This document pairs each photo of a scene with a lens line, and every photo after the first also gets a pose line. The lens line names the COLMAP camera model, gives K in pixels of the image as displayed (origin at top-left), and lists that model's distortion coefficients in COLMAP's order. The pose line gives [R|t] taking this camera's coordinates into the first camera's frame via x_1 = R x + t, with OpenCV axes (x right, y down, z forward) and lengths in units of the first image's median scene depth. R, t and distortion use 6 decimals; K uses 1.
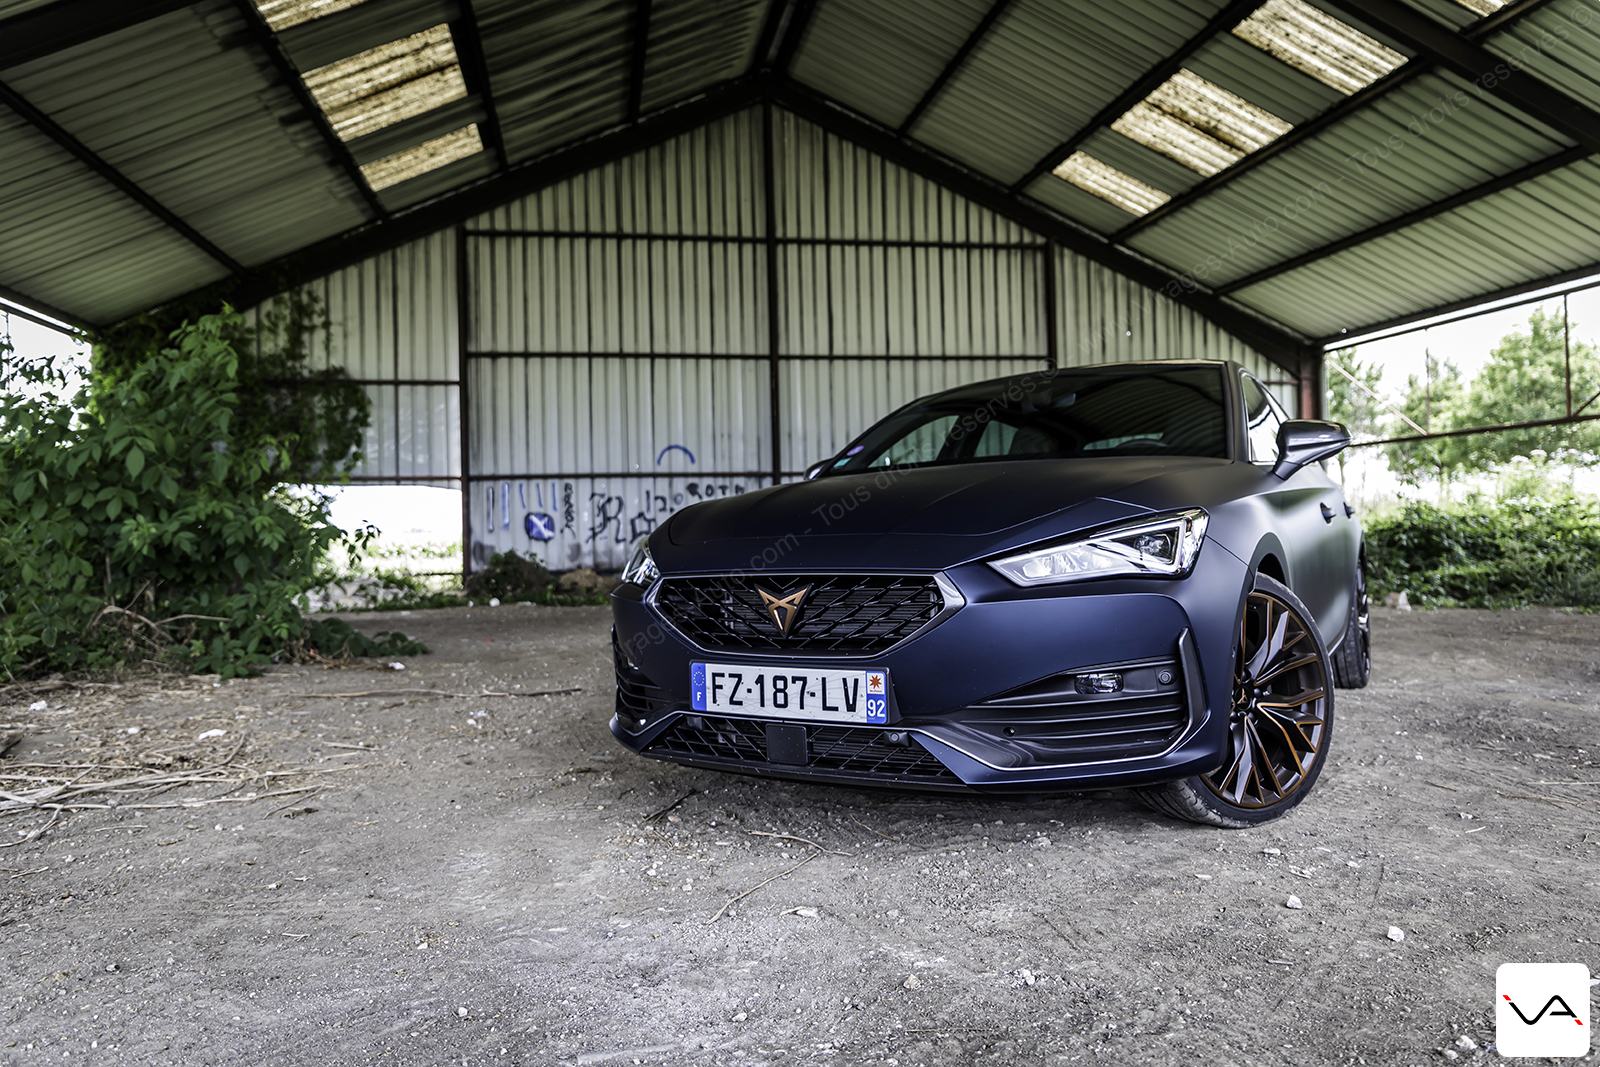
lens RADIAL K [[1032.1, 0, 797.5], [0, 1032.1, 513.5], [0, 0, 1]] dist [-0.002760, -0.000546]
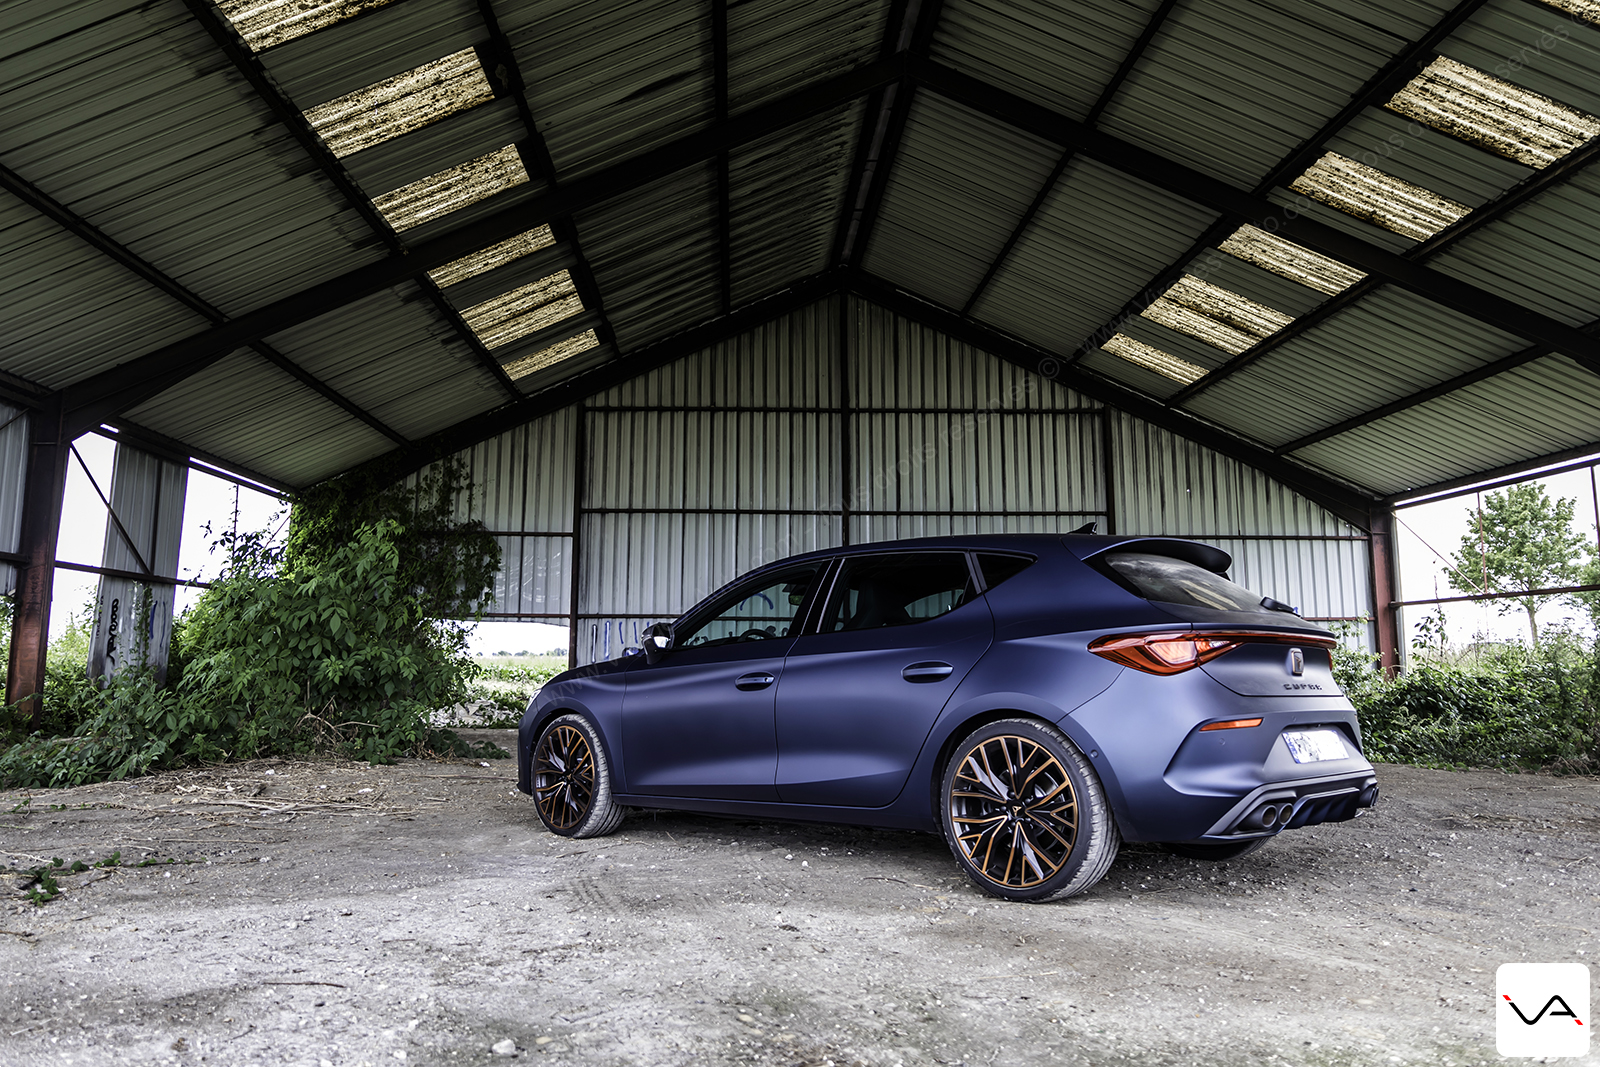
lens RADIAL K [[1033.7, 0, 745.1], [0, 1033.7, 510.3], [0, 0, 1]] dist [-0.006889, 0.002862]
pose [[0.985190, 0.004989, -0.171393, 0.070159], [-0.027288, 0.991399, -0.127998, -0.009386], [0.169280, 0.130780, 0.976853, -0.127926]]
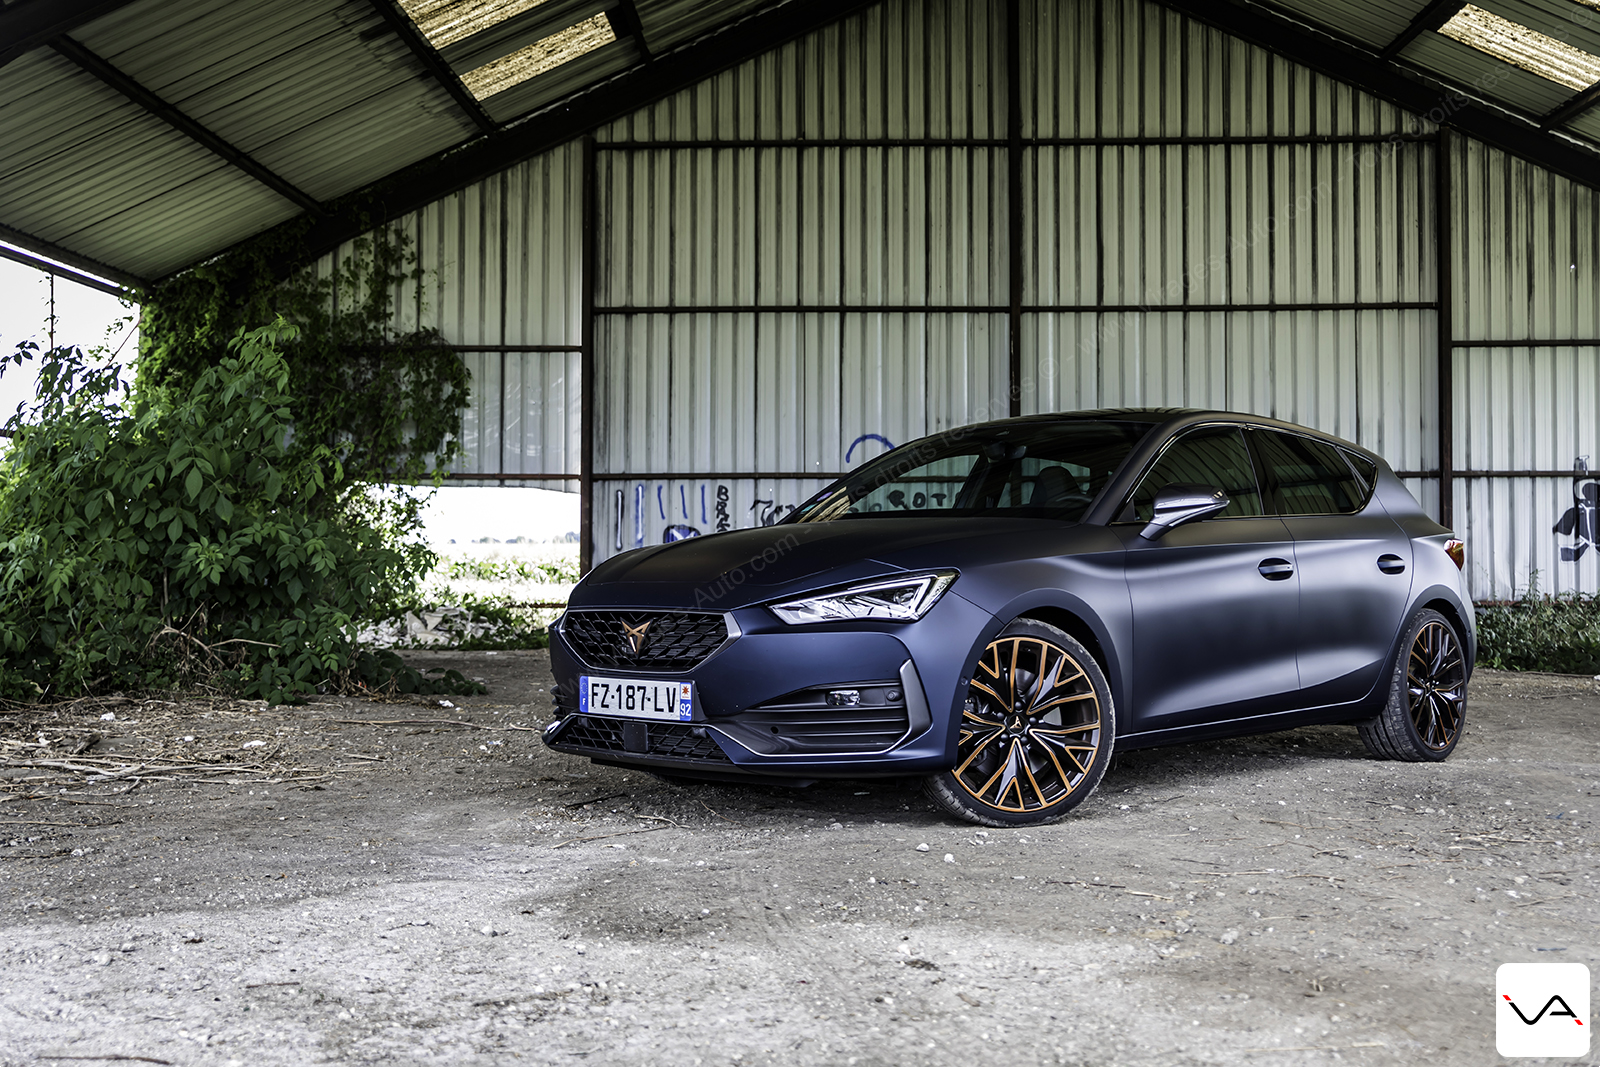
lens RADIAL K [[1617.0, 0, 803.2], [0, 1617.0, 503.3], [0, 0, 1]] dist [-0.005423, 0.000623]
pose [[0.979153, 0.017271, -0.202391, 0.068680], [-0.019792, 0.999750, -0.010439, -0.006949], [0.202160, 0.014227, 0.979249, -0.112397]]
